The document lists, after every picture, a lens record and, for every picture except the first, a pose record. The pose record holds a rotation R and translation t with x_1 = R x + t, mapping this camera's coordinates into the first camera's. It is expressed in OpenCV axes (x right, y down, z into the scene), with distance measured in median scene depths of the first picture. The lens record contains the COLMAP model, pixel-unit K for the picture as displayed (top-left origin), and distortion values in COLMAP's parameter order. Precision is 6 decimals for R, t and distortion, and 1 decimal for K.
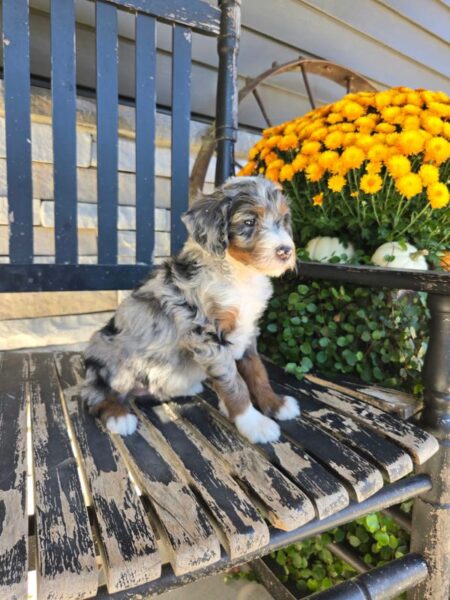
lens RADIAL K [[403.9, 0, 229.3], [0, 403.9, 301.9], [0, 0, 1]] dist [0.018295, -0.024404]
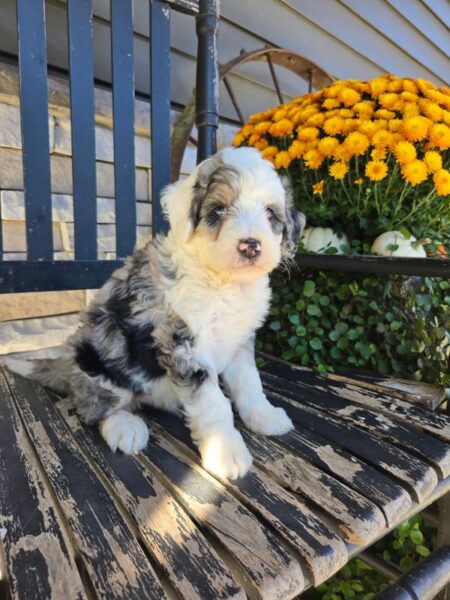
lens RADIAL K [[404.3, 0, 225.0], [0, 404.3, 300.0], [0, 0, 1]] dist [0.026425, -0.030331]
pose [[0.990747, -0.032859, 0.131683, -0.190920], [0.032685, 0.999460, 0.003480, 0.004594], [-0.131726, 0.000857, 0.991286, 0.104219]]
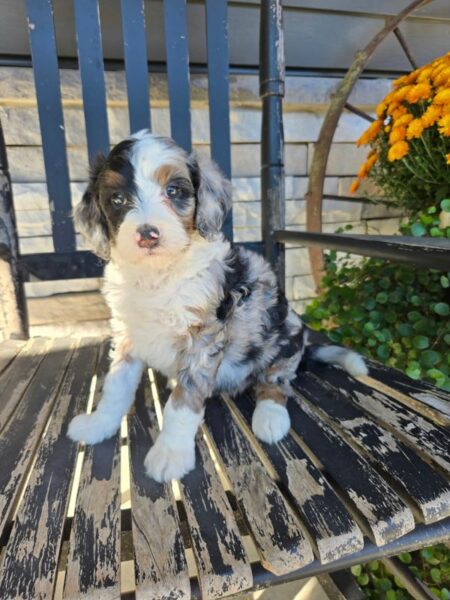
lens RADIAL K [[406.3, 0, 218.4], [0, 406.3, 306.2], [0, 0, 1]] dist [0.003892, -0.008371]
pose [[0.966702, -0.007542, -0.255792, 0.181406], [0.032411, 0.995125, 0.093149, -0.059875], [0.253843, -0.098338, 0.962234, 0.145603]]
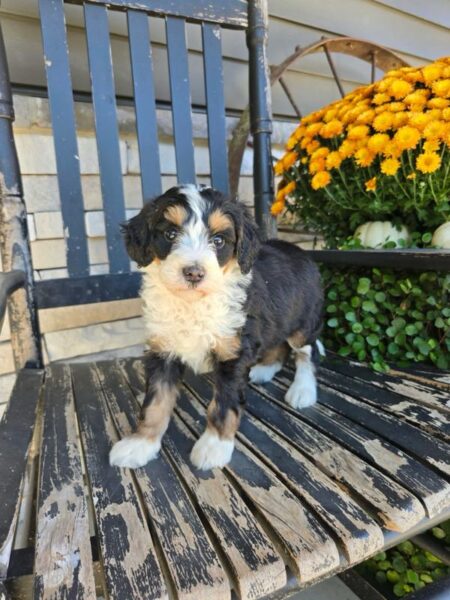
lens RADIAL K [[403.4, 0, 217.9], [0, 403.4, 297.5], [0, 0, 1]] dist [0.020418, -0.025410]
pose [[0.993485, -0.081551, -0.079610, -0.124608], [0.082732, 0.996504, 0.011653, -0.035937], [0.078381, -0.018163, 0.996758, -0.001215]]
